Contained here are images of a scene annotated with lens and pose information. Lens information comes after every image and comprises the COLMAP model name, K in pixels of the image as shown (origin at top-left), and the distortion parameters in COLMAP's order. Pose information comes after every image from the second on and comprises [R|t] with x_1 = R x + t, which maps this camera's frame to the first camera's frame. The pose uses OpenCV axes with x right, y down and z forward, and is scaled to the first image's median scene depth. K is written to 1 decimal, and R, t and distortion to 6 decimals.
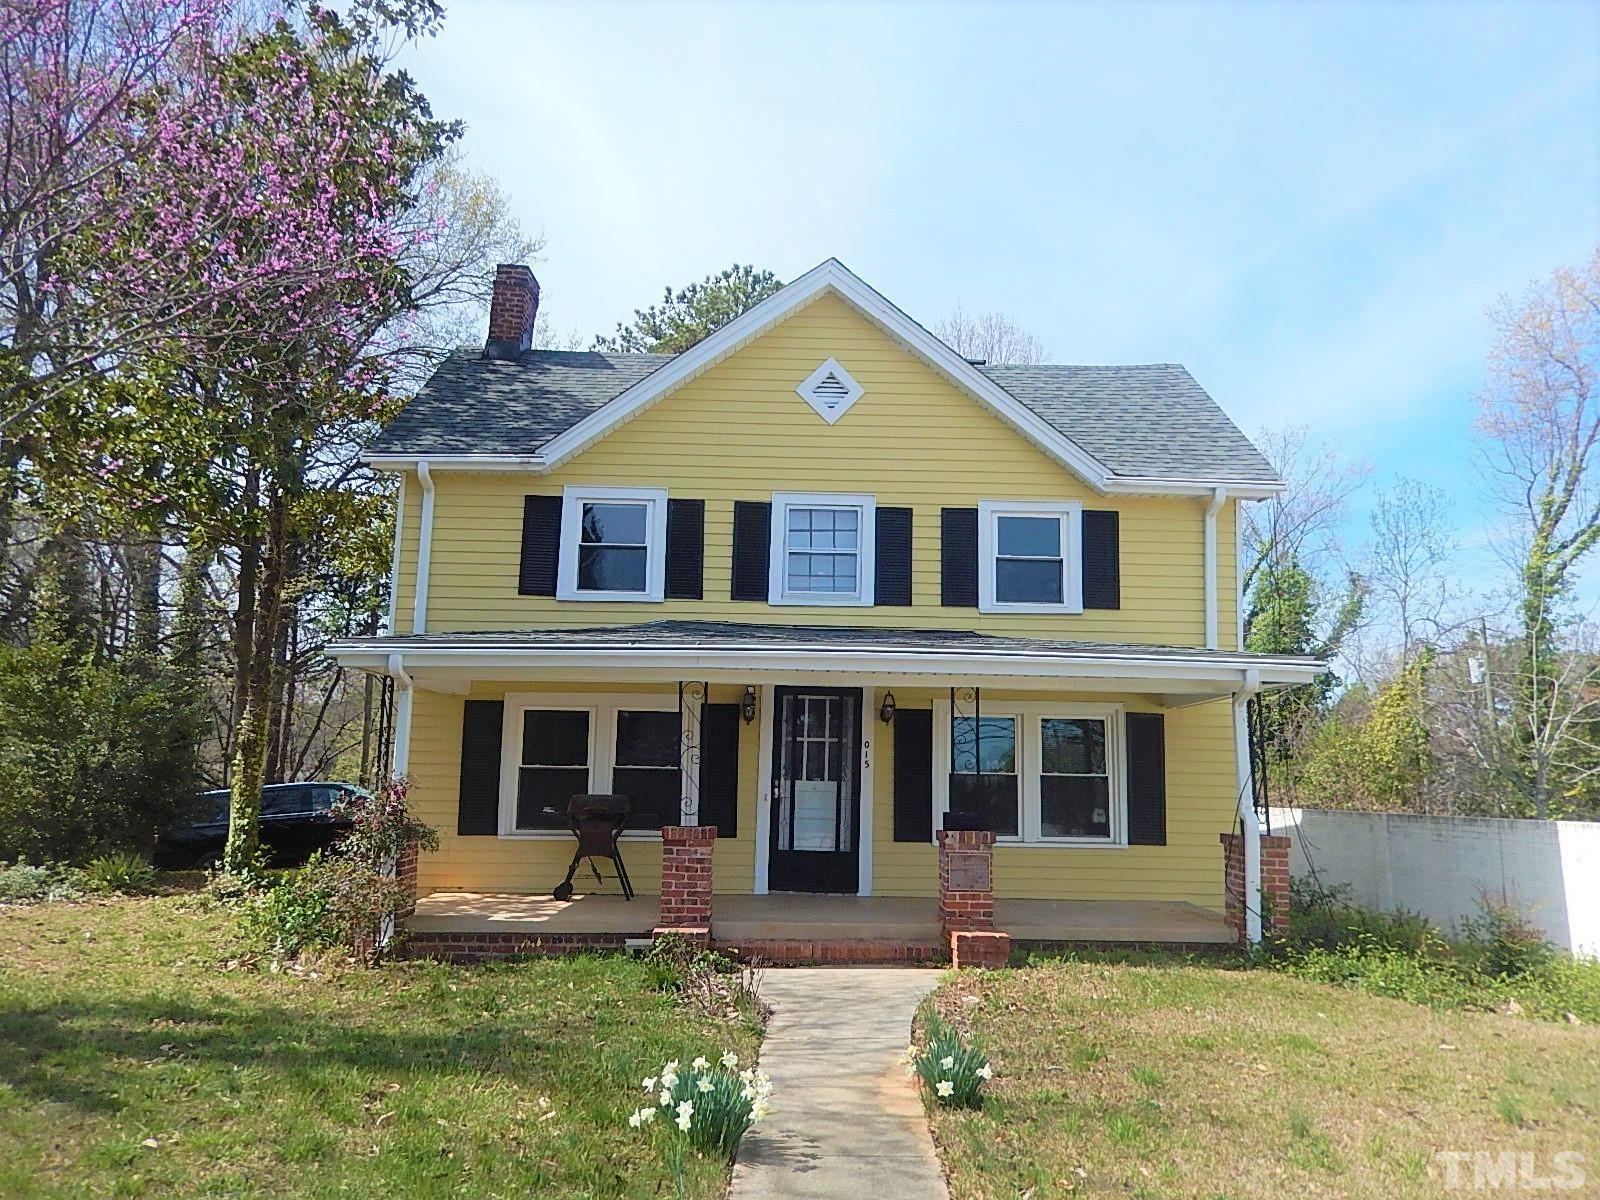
lens RADIAL K [[1204.7, 0, 809.4], [0, 1204.7, 597.1], [0, 0, 1]] dist [0.013683, -0.020919]
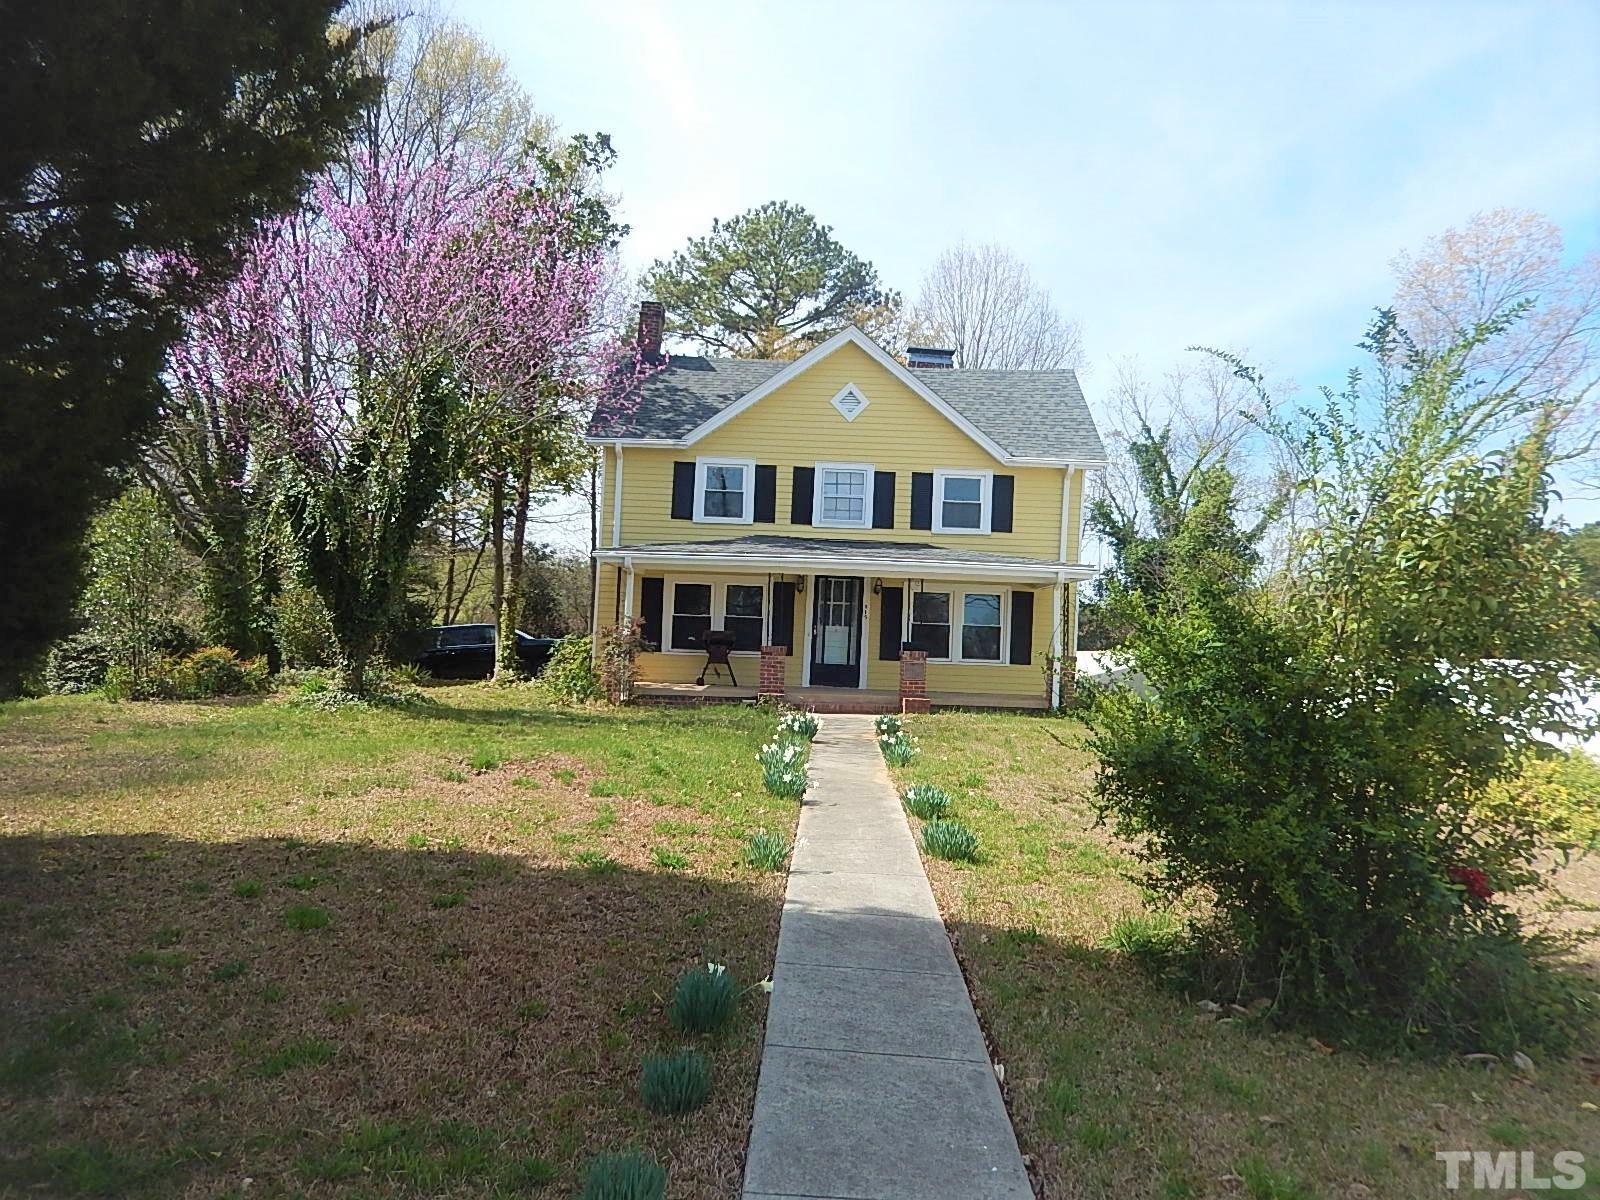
lens RADIAL K [[1204.7, 0, 799.6], [0, 1204.7, 598.2], [0, 0, 1]] dist [0.013683, -0.020919]
pose [[0.999630, 0.019127, -0.019358, -0.016124], [-0.016706, 0.992839, 0.118289, -0.098162], [0.021482, -0.117922, 0.992790, -0.765915]]
